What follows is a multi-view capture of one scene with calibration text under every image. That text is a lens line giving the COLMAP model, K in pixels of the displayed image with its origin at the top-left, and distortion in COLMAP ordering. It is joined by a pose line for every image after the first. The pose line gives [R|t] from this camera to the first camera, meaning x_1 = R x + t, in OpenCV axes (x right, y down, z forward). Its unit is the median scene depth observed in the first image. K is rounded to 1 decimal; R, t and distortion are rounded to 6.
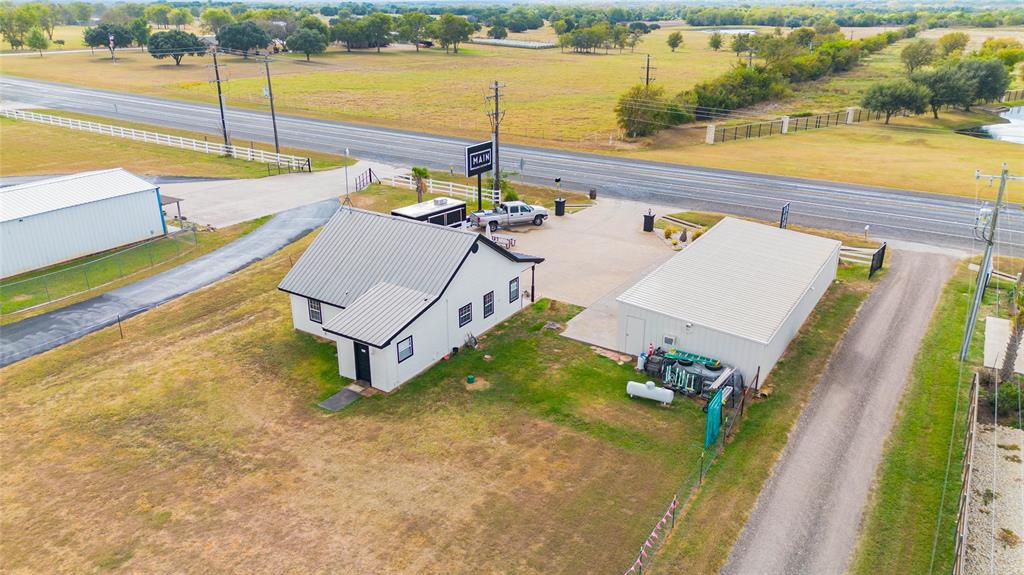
lens RADIAL K [[728.9, 0, 512.0], [0, 728.9, 287.5], [0, 0, 1]] dist [0.078164, -0.092270]
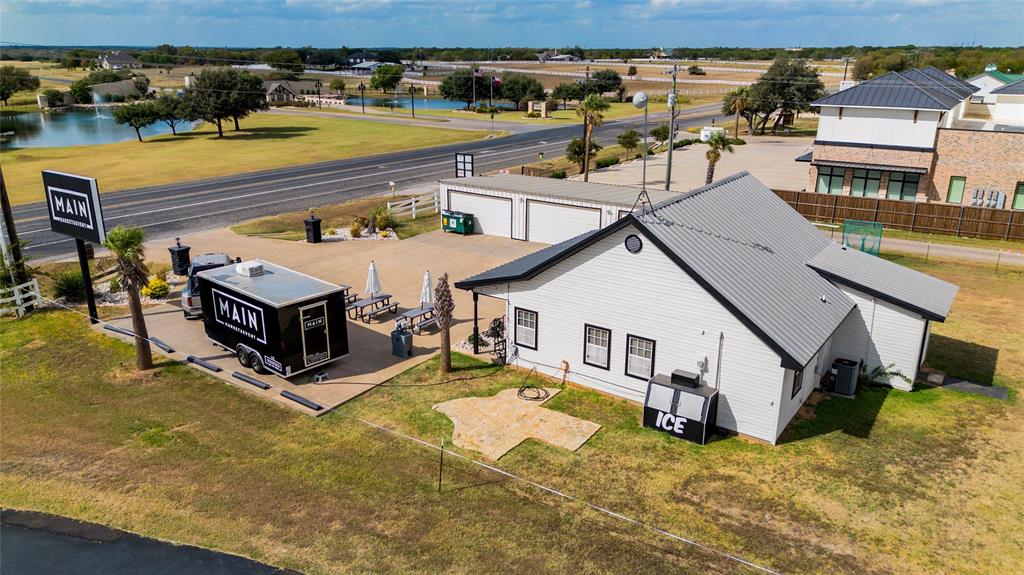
lens RADIAL K [[728.9, 0, 512.0], [0, 728.9, 287.5], [0, 0, 1]] dist [0.078164, -0.092270]
pose [[0.043254, -0.308977, 0.950085, -0.640509], [0.364366, 0.890353, 0.272964, -0.206409], [-0.930251, 0.334372, 0.151092, 0.906779]]
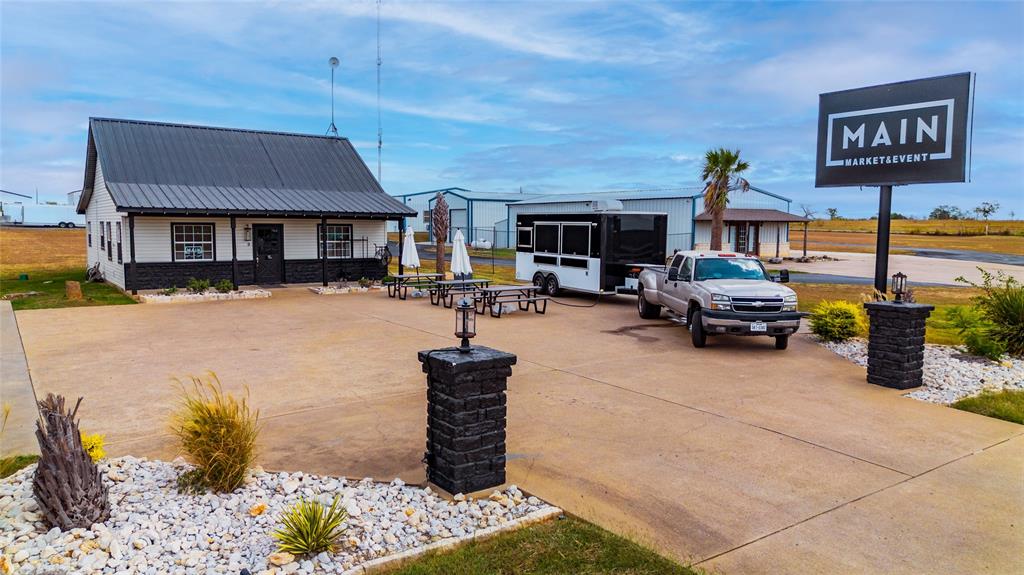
lens RADIAL K [[728.9, 0, 512.0], [0, 728.9, 287.5], [0, 0, 1]] dist [0.078164, -0.092270]
pose [[-0.365144, 0.081730, -0.927357, 0.380815], [-0.343047, 0.914229, 0.215647, -0.176146], [0.865441, 0.396869, -0.305788, 1.307328]]
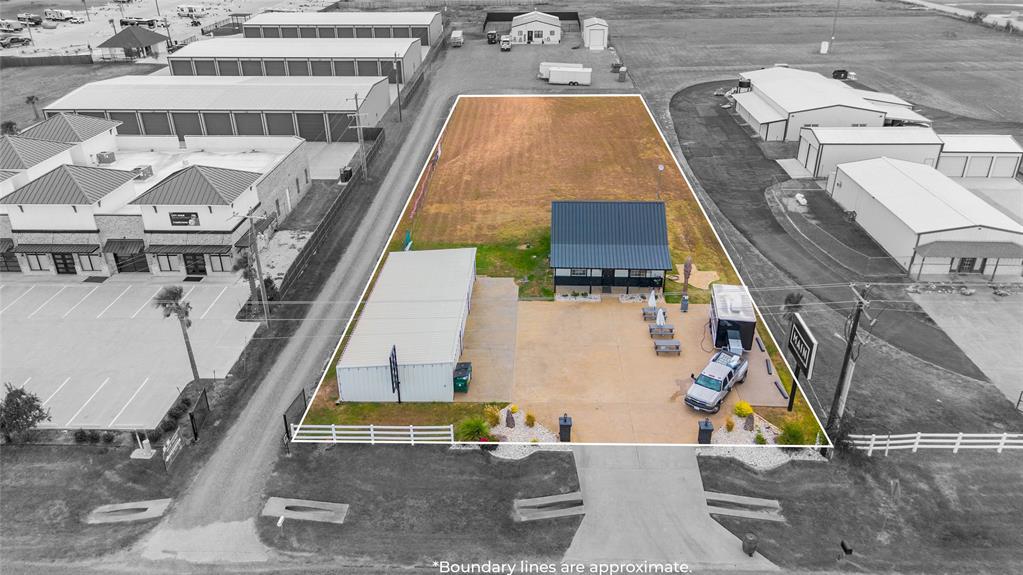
lens RADIAL K [[728.1, 0, 511.5], [0, 728.1, 287.5], [0, 0, 1]] dist [0.078164, -0.092270]
pose [[-0.858634, 0.237205, -0.454402, 0.678663], [-0.182659, 0.686699, 0.703619, -0.881015], [0.478939, 0.687152, -0.546296, 1.592892]]
